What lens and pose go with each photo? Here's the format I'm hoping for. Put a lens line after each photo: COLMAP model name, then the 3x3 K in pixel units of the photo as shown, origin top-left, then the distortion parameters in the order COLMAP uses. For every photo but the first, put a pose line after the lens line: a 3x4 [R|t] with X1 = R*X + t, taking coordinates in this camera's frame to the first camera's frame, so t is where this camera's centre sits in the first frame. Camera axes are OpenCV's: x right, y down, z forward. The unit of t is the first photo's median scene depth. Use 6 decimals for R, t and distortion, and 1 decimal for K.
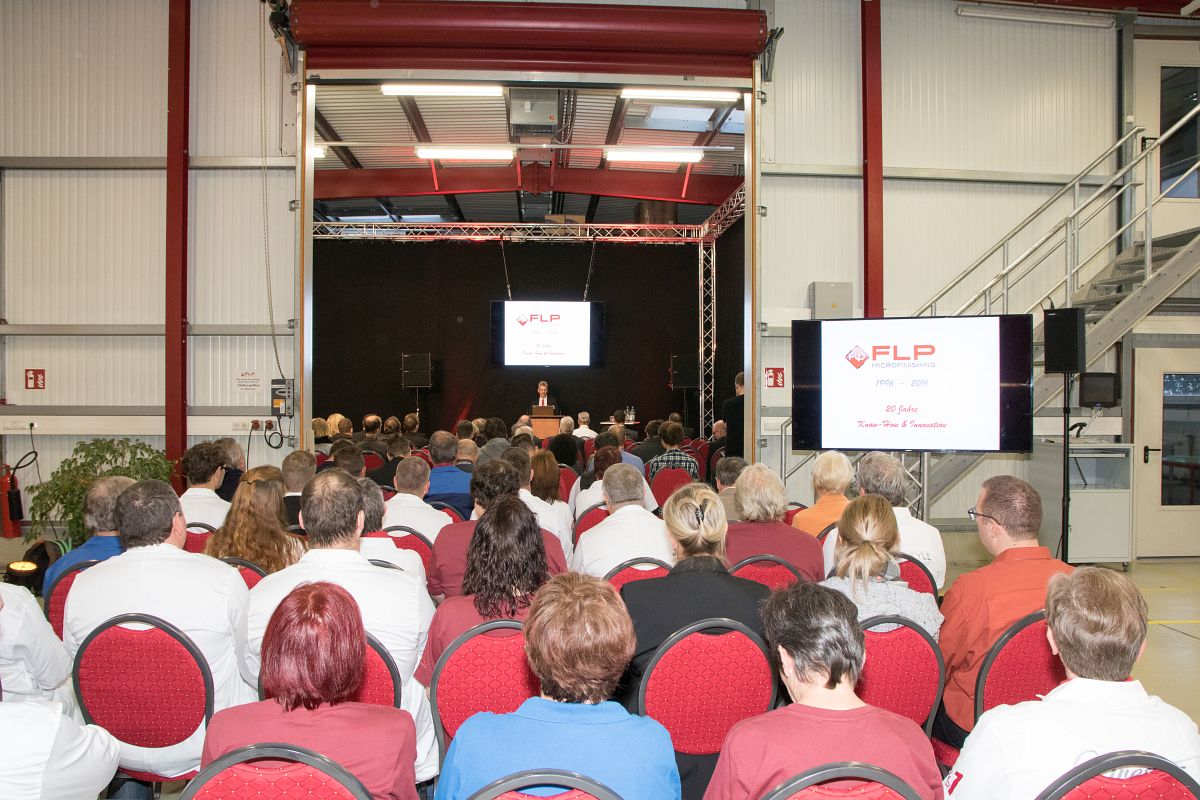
lens RADIAL K [[871.9, 0, 596.4], [0, 871.9, 386.5], [0, 0, 1]] dist [-0.003472, -0.000771]
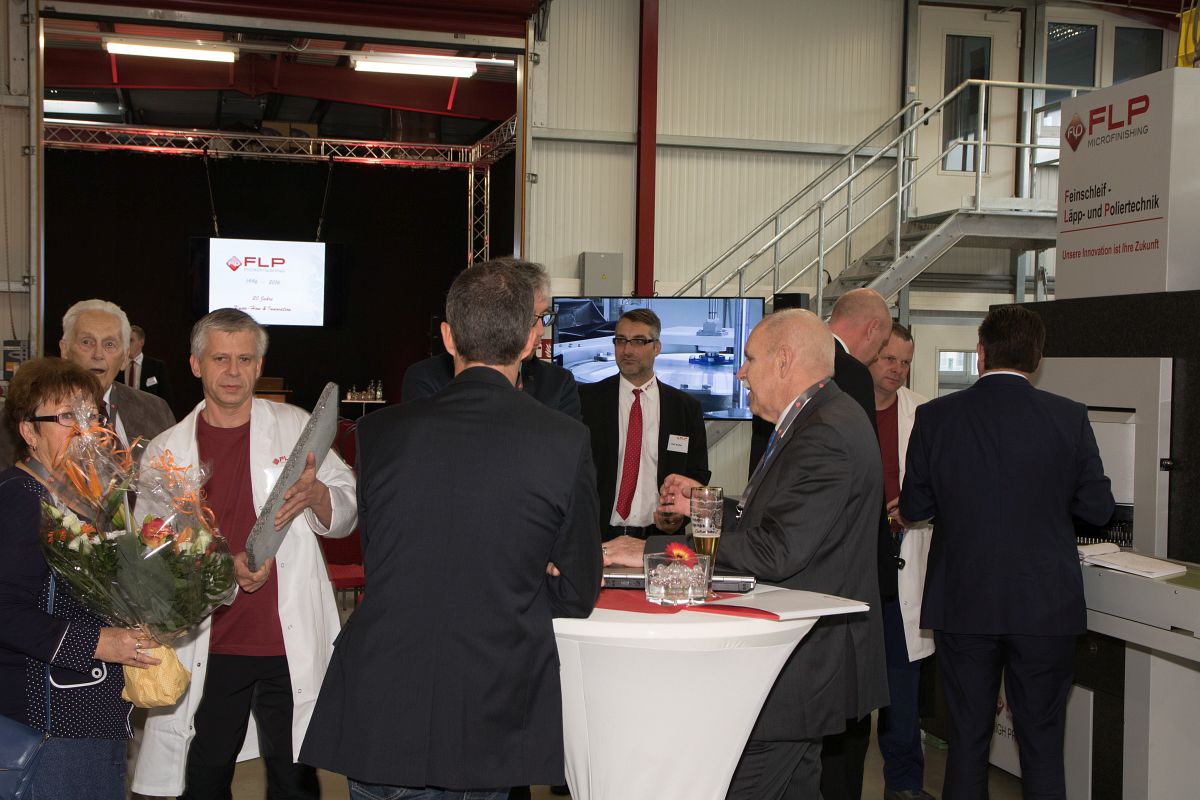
lens RADIAL K [[1567.5, 0, 600.0], [0, 1567.5, 400.0], [0, 0, 1]] dist [0.033907, 0.081536]
pose [[0.979584, 0.013038, 0.200611, -0.074787], [-0.018864, 0.999453, 0.027159, -0.001935], [-0.200147, -0.030389, 0.979294, -0.655584]]
